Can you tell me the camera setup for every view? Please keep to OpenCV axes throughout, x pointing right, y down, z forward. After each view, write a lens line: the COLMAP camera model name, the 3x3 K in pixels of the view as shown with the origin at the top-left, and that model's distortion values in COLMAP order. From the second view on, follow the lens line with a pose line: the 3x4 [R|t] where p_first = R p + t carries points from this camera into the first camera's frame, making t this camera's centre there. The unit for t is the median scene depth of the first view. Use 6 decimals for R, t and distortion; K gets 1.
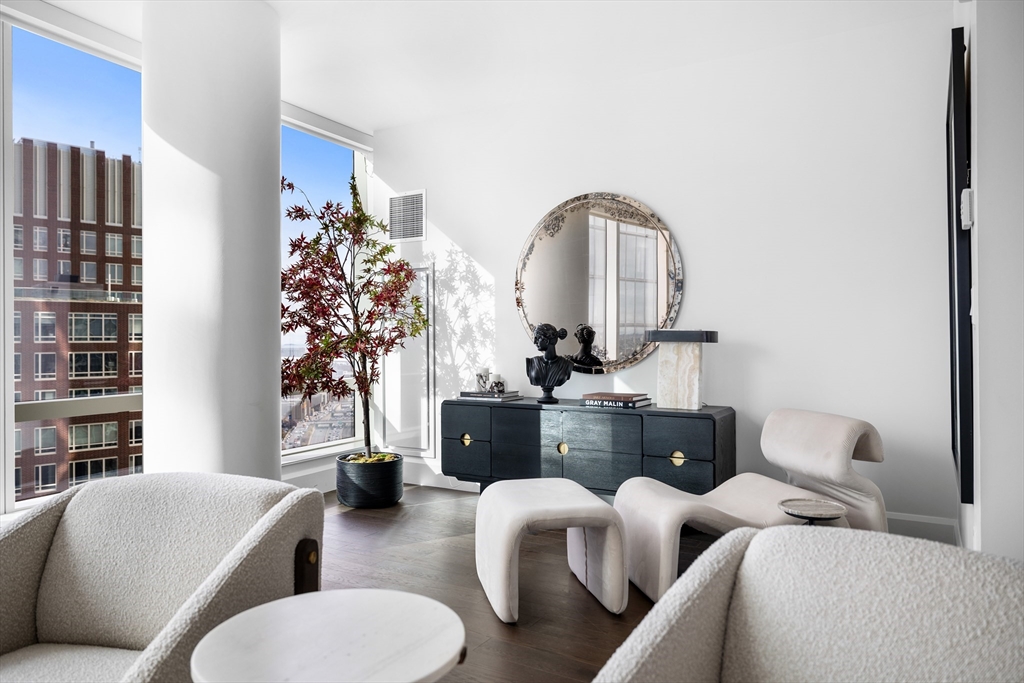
lens RADIAL K [[692.8, 0, 512.9], [0, 692.8, 343.9], [0, 0, 1]] dist [0.003216, 0.003965]
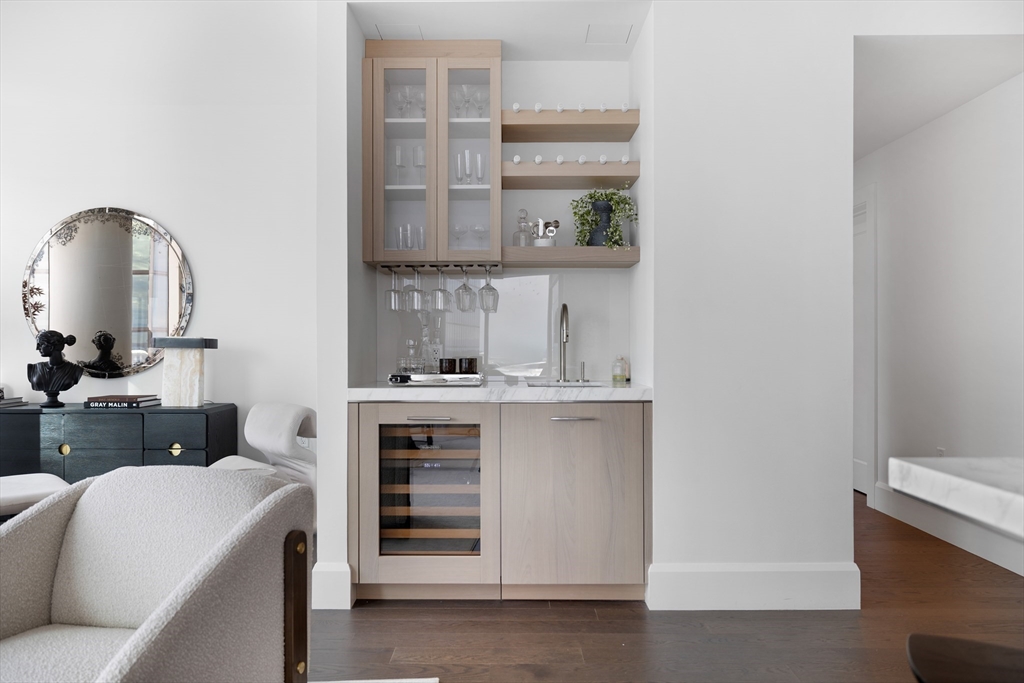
lens RADIAL K [[692.8, 0, 510.6], [0, 692.8, 344.5], [0, 0, 1]] dist [0.003216, 0.003965]
pose [[0.861604, 0.002634, 0.507574, 0.118210], [0.000984, 0.999976, -0.006860, -0.000351], [-0.507580, 0.006411, 0.861581, -0.246270]]
